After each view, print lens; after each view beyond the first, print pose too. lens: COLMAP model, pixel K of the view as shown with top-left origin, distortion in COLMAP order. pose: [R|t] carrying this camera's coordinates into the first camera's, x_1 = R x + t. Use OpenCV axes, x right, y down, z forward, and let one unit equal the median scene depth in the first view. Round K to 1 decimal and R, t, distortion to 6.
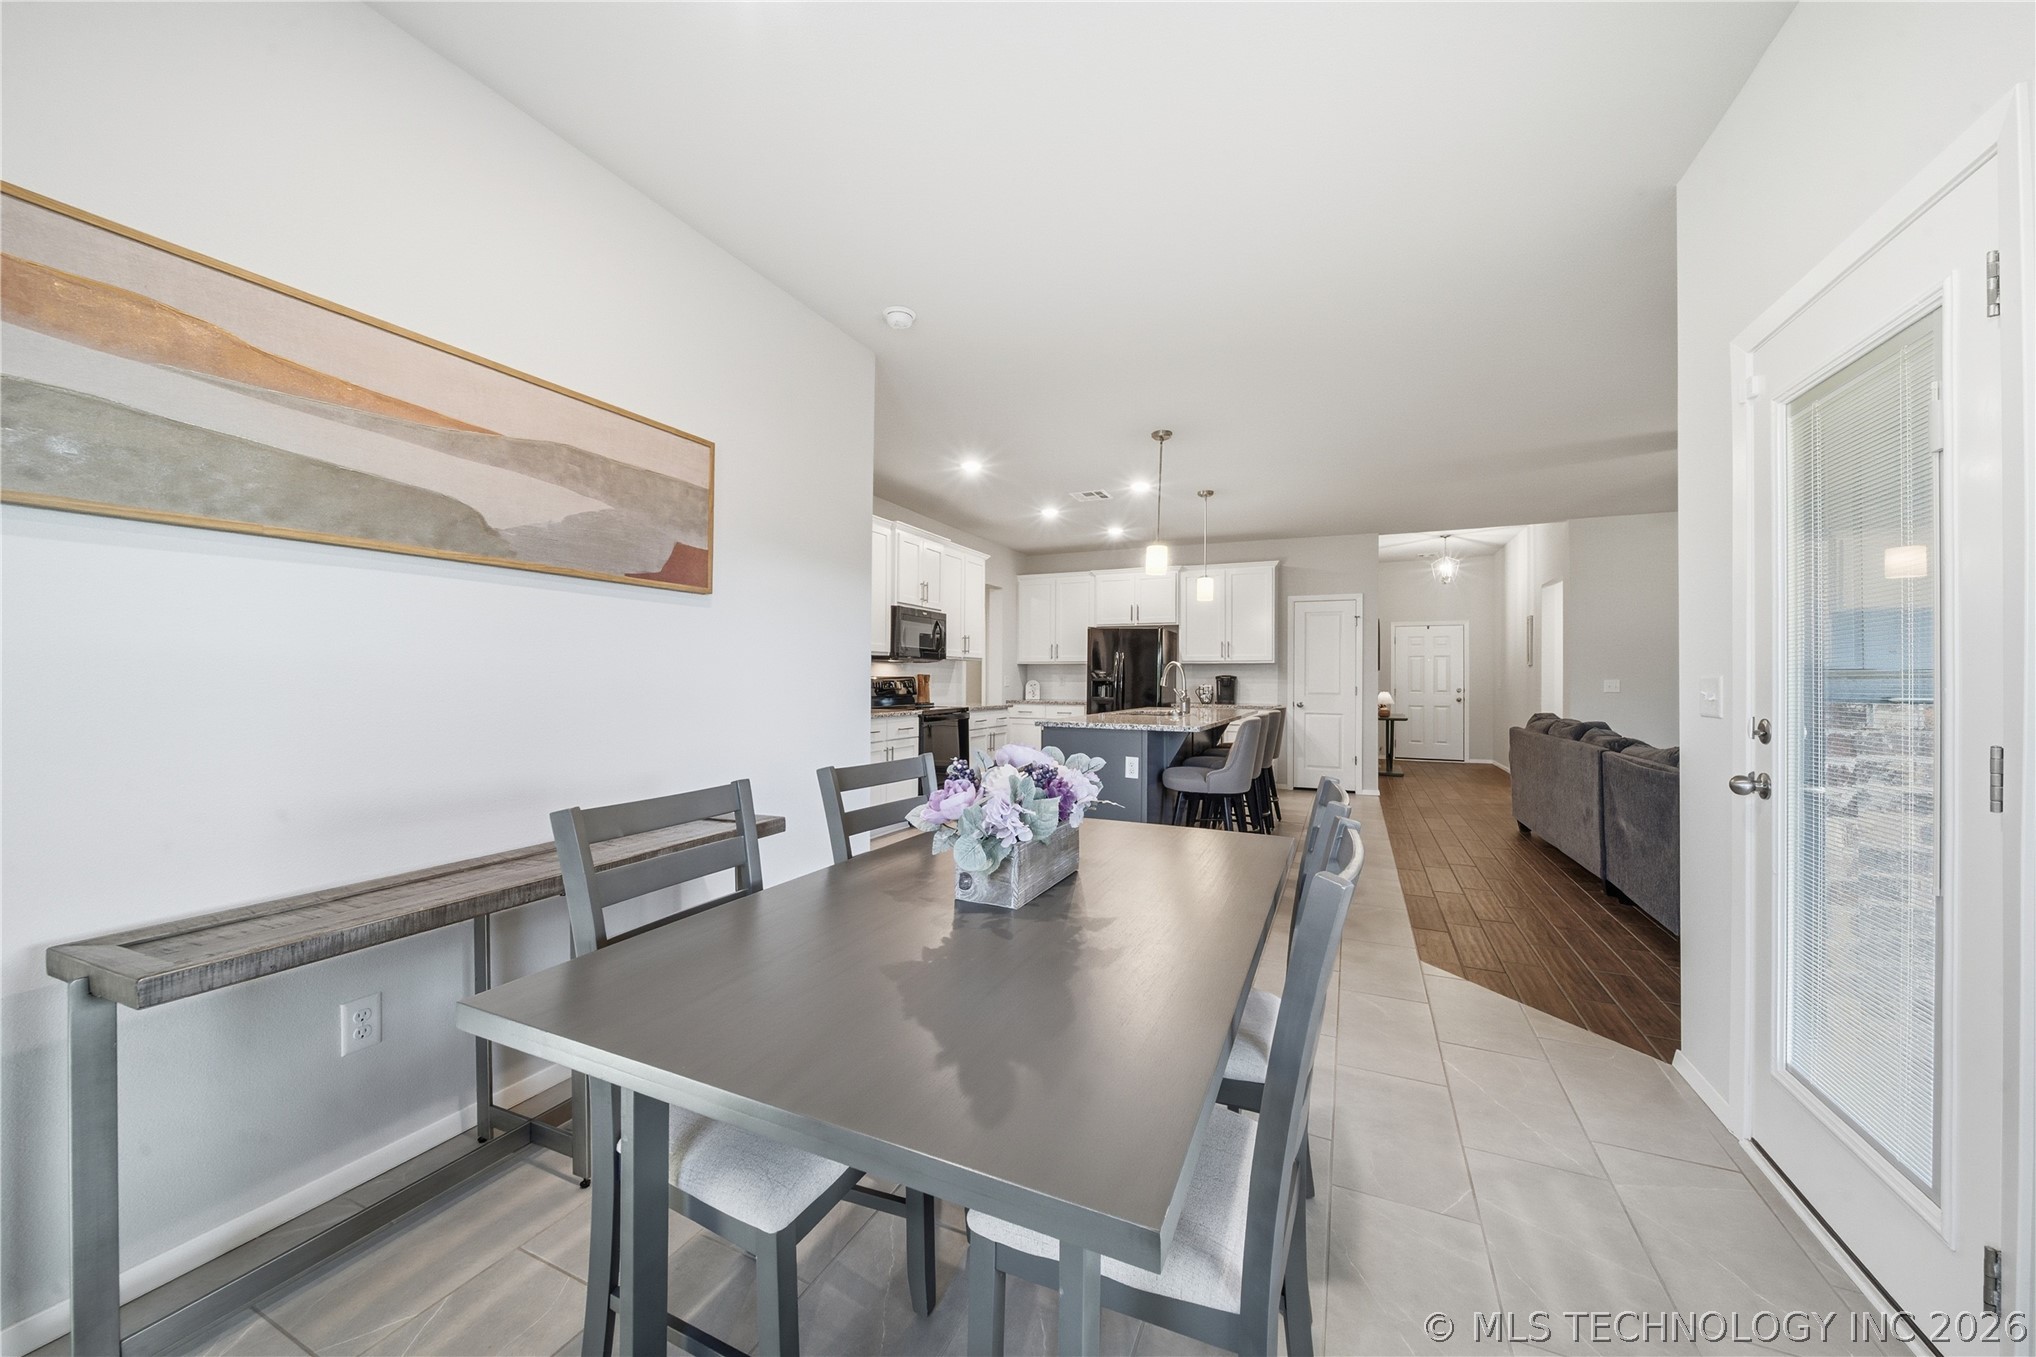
lens RADIAL K [[748.1, 0, 1005.0], [0, 748.1, 669.7], [0, 0, 1]] dist [-0.000746, -0.000135]
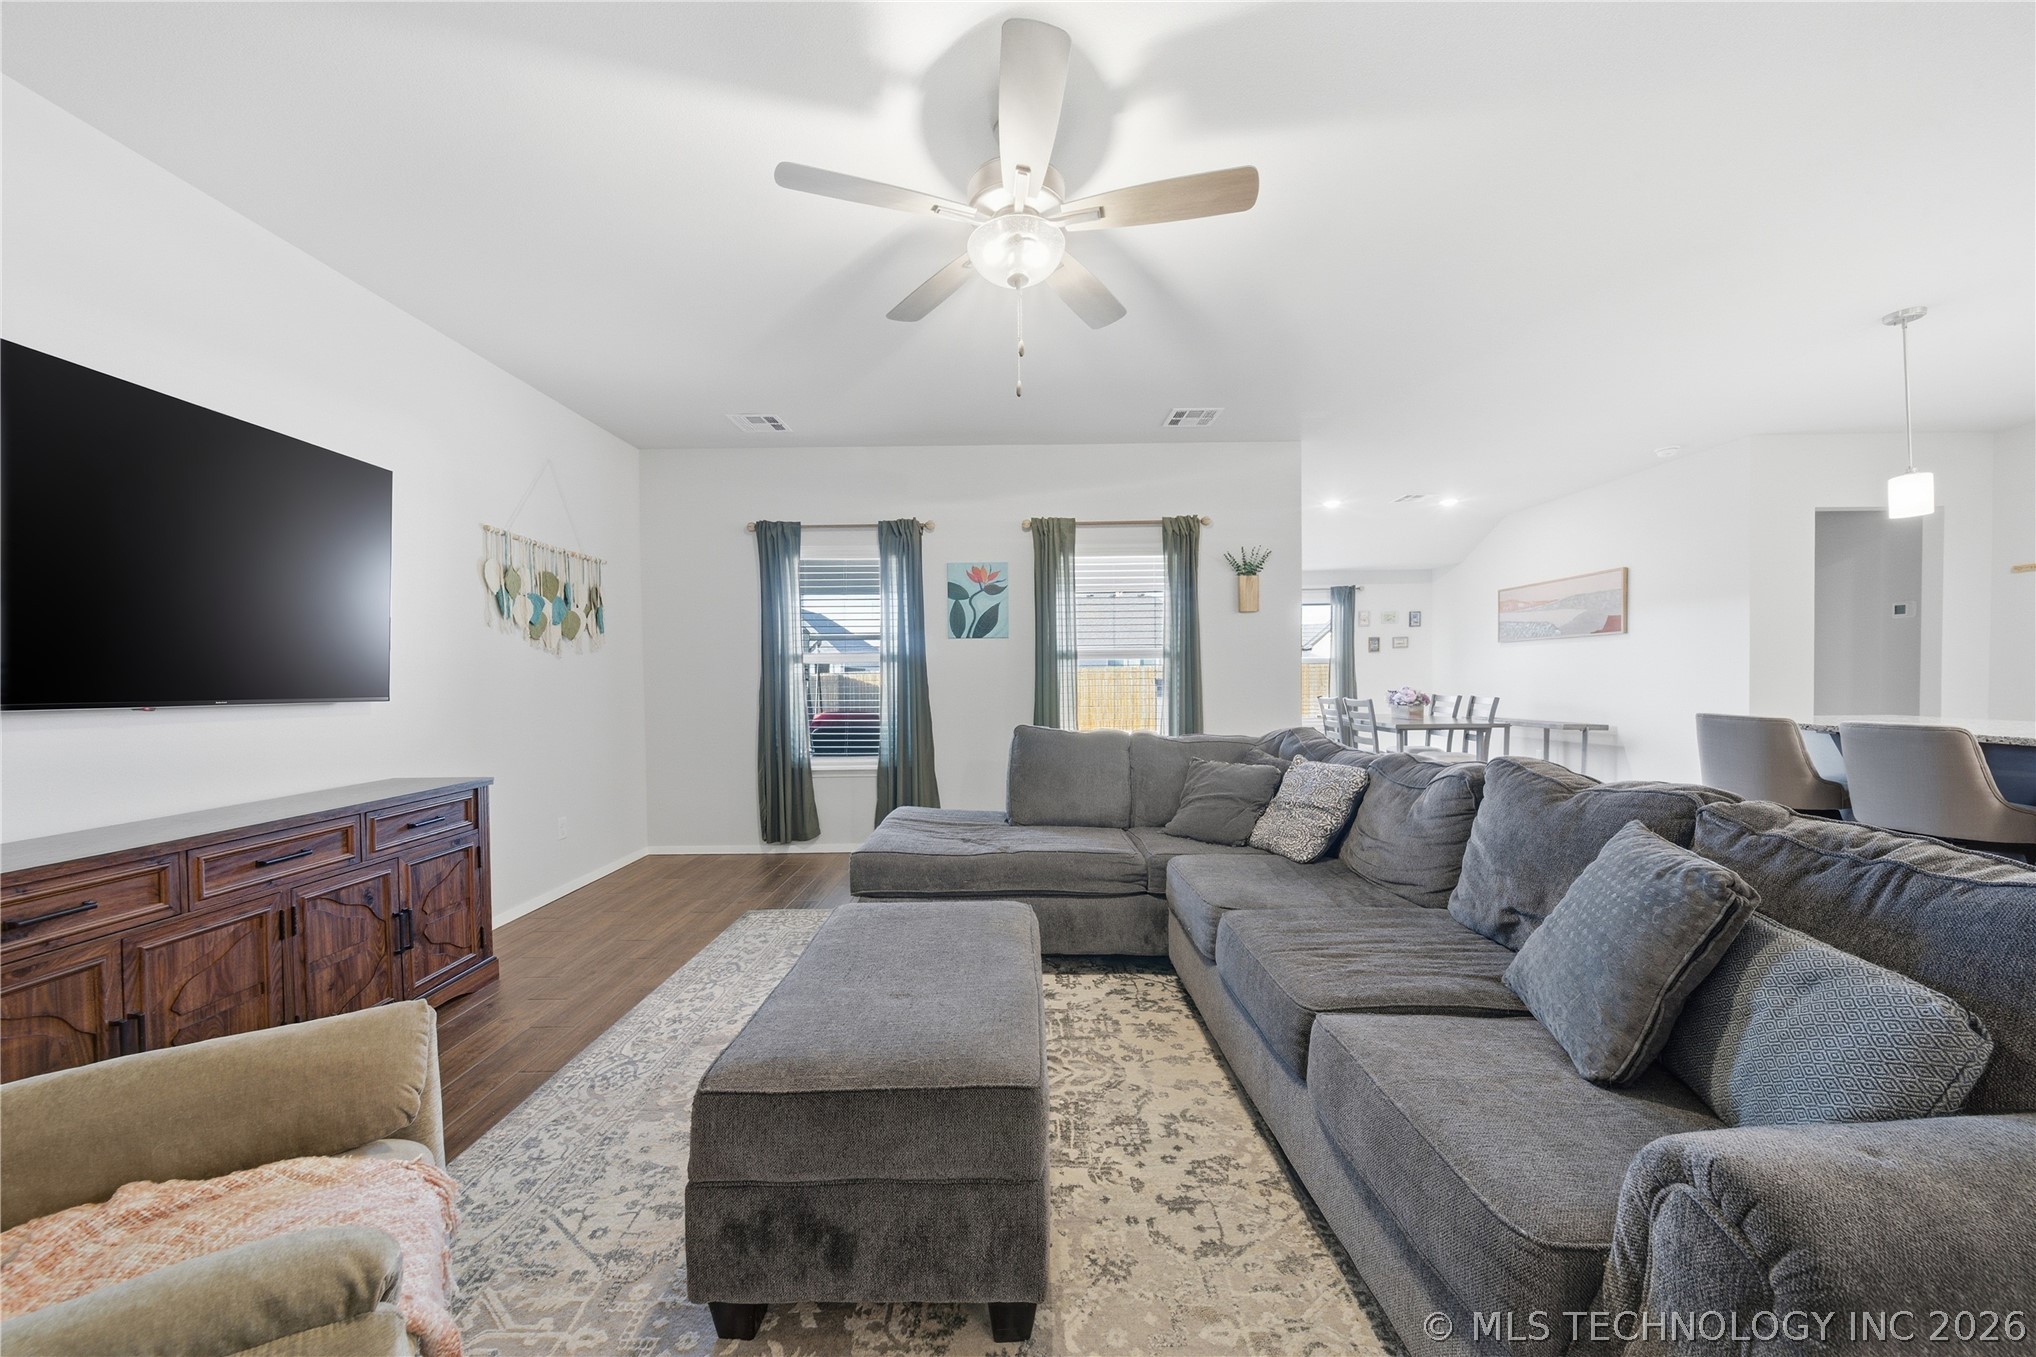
lens RADIAL K [[727.3, 0, 1017.1], [0, 727.3, 689.0], [0, 0, 1]] dist [0.001297, -0.000044]
pose [[-0.912313, 0.009672, -0.409378, 0.752189], [0.008456, 0.999953, 0.004780, 0.014220], [0.409405, 0.000899, -0.912352, 0.773941]]
